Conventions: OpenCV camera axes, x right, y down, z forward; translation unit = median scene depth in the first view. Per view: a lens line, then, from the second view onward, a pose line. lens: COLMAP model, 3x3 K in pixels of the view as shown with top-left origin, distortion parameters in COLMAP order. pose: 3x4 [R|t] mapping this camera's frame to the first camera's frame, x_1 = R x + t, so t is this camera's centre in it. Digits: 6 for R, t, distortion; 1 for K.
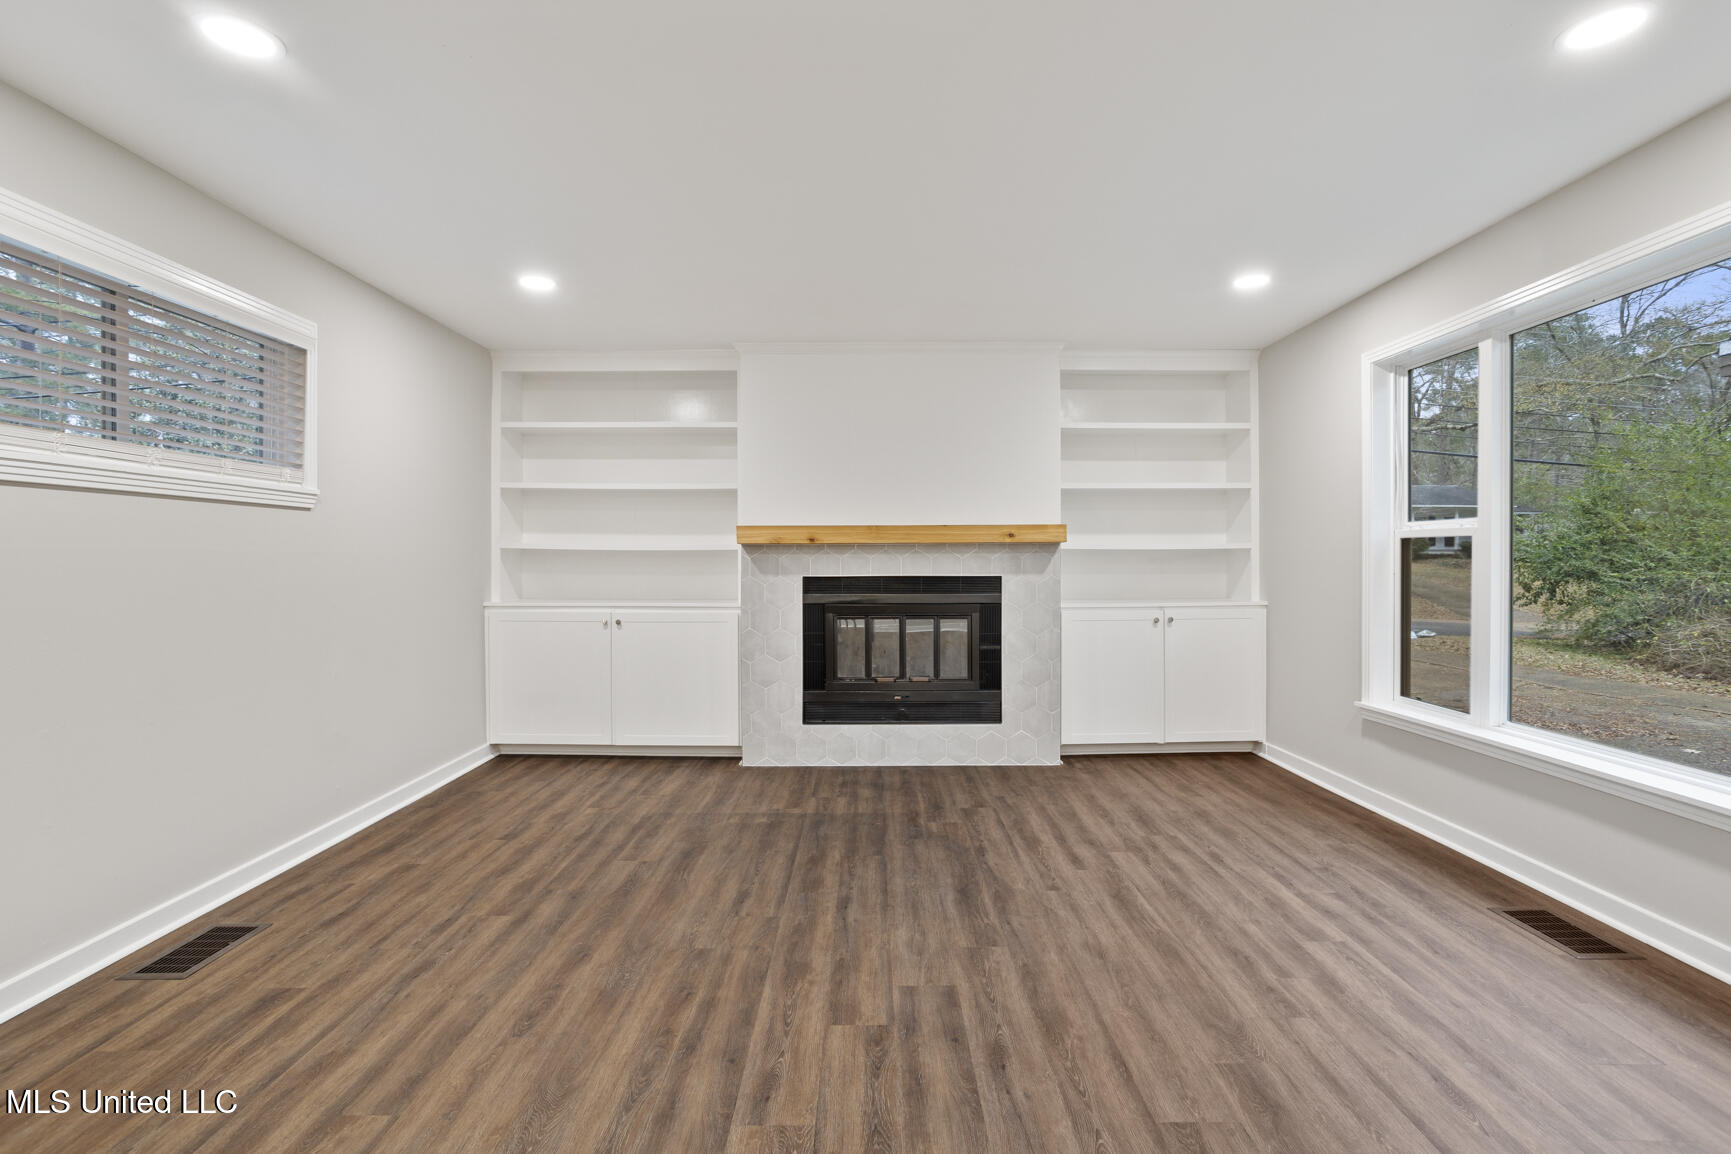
lens RADIAL K [[856.3, 0, 869.3], [0, 856.3, 568.9], [0, 0, 1]] dist [0.002444, 0.001512]
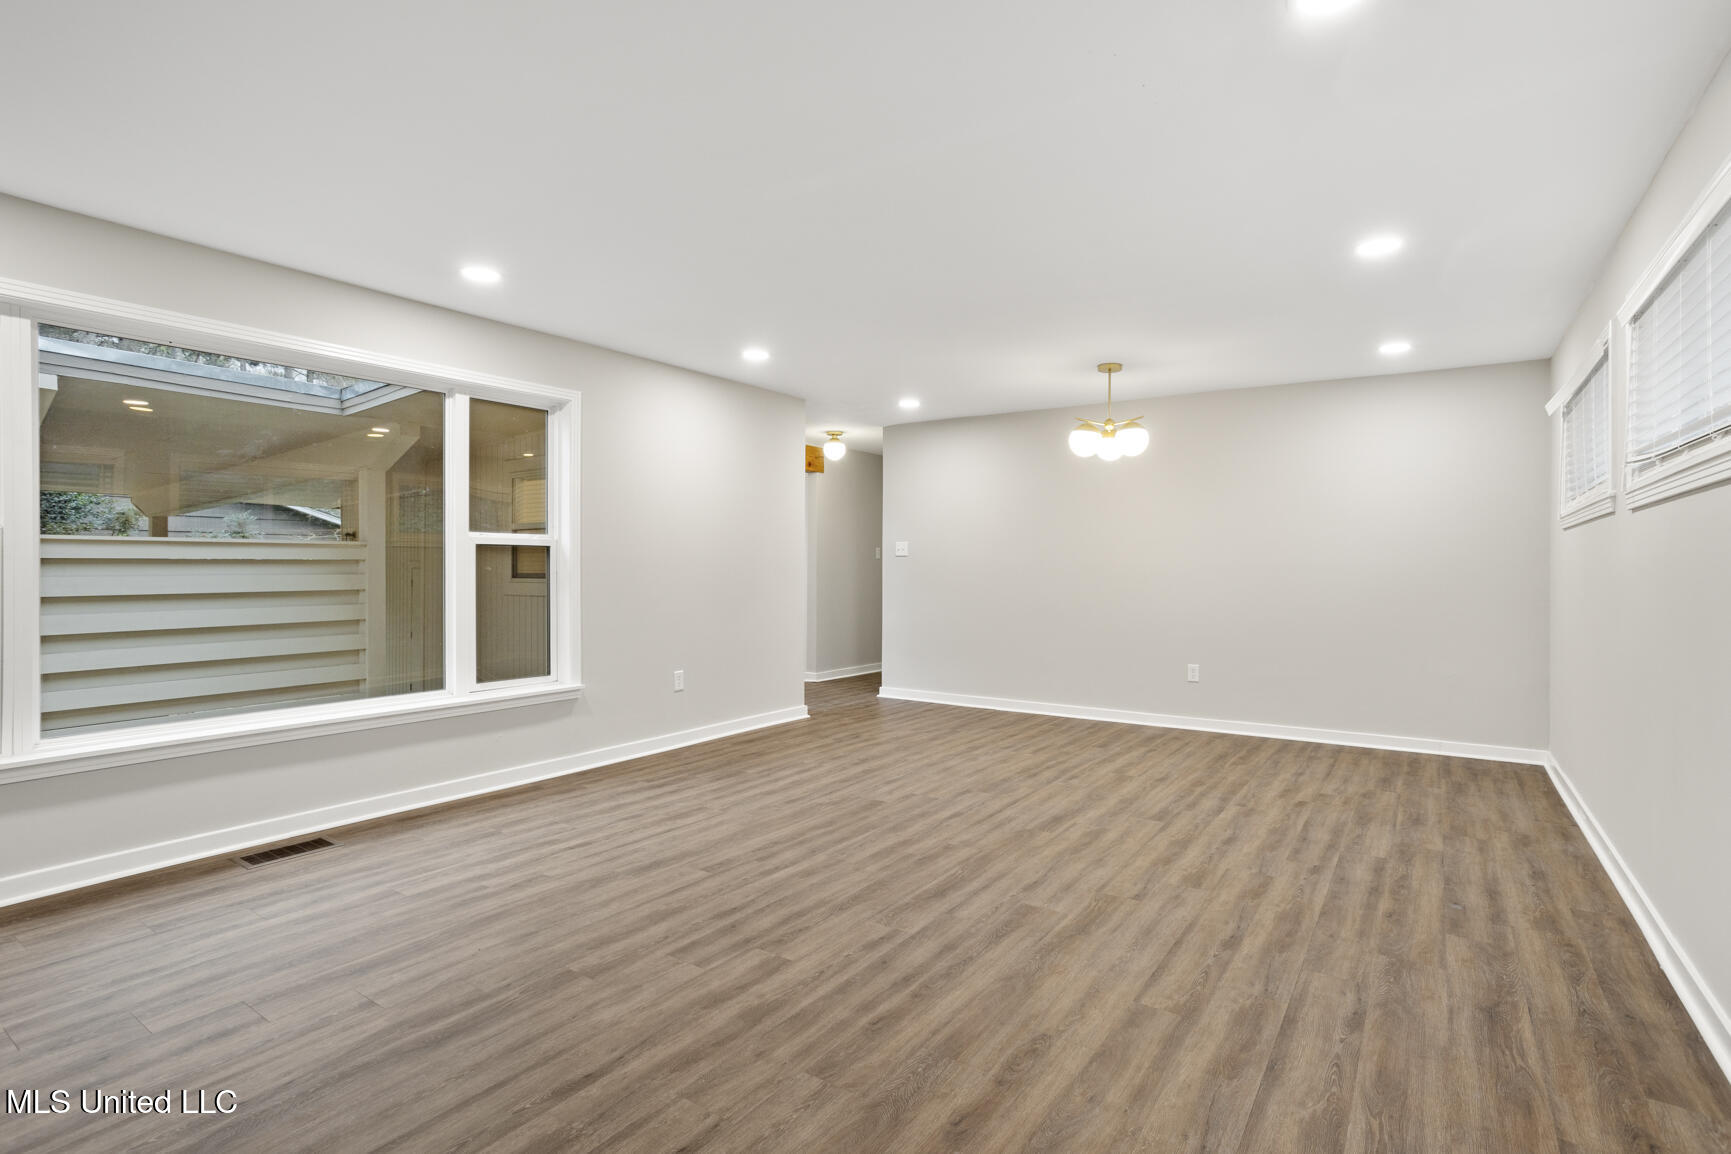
lens RADIAL K [[856.3, 0, 864.0], [0, 856.3, 575.1], [0, 0, 1]] dist [0.002444, 0.001512]
pose [[-0.828891, -0.001528, 0.559408, -0.752590], [0.007310, 0.999881, 0.013563, -0.009629], [-0.559363, 0.015331, -0.828781, 1.841897]]
